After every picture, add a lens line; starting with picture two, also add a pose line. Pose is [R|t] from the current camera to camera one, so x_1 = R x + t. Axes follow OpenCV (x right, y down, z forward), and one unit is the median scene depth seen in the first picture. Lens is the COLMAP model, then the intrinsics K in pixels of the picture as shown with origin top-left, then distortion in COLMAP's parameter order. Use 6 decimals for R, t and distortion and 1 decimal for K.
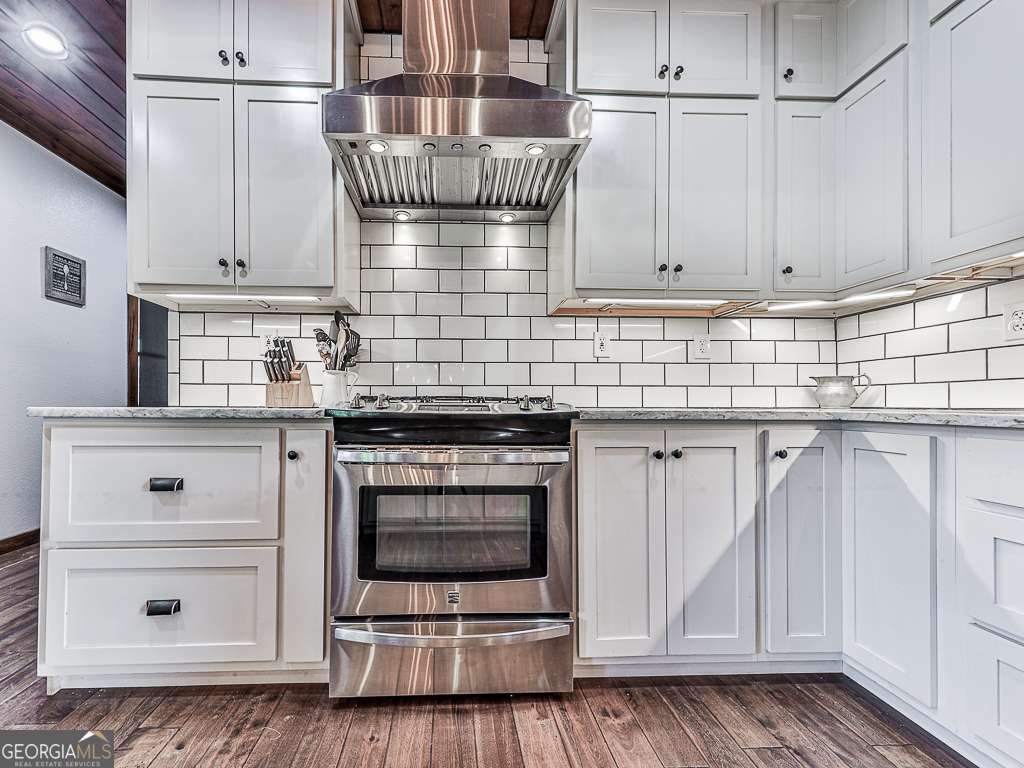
lens RADIAL K [[388.0, 0, 452.0], [0, 388.0, 399.4], [0, 0, 1]] dist [0.001272, 0.000030]
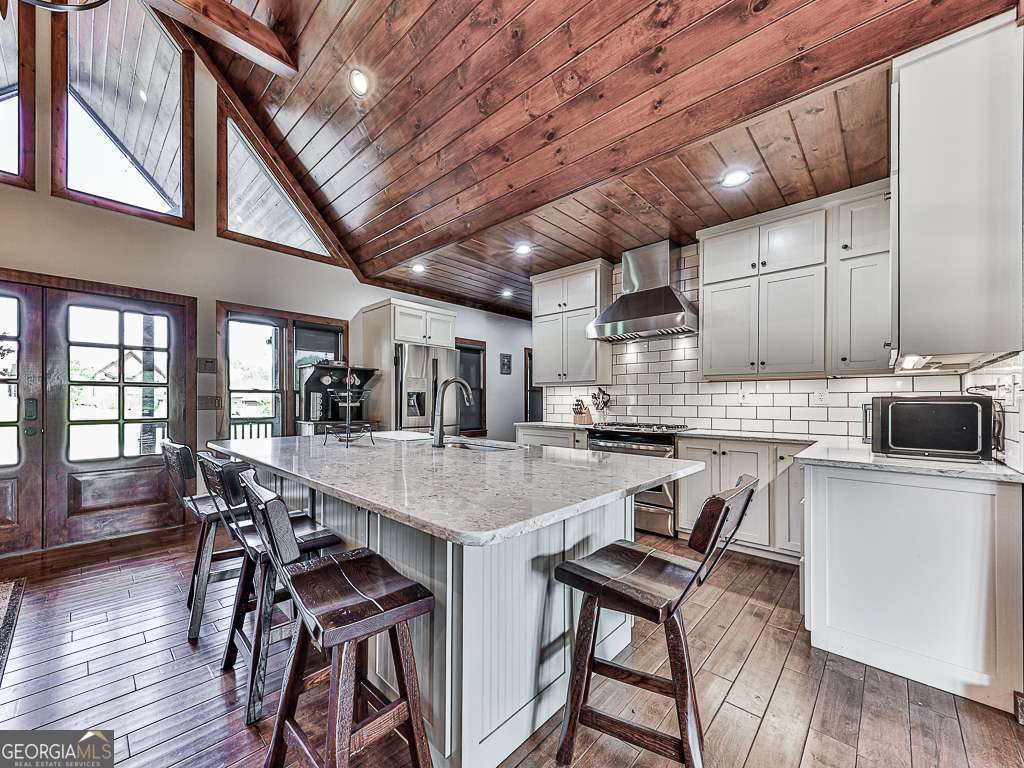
lens RADIAL K [[388.0, 0, 452.0], [0, 388.0, 399.4], [0, 0, 1]] dist [0.001272, 0.000030]
pose [[0.669096, 0.000679, -0.743176, 0.925002], [-0.001117, 0.999999, -0.000092, -0.140830], [0.743175, 0.000892, 0.669096, -1.384040]]
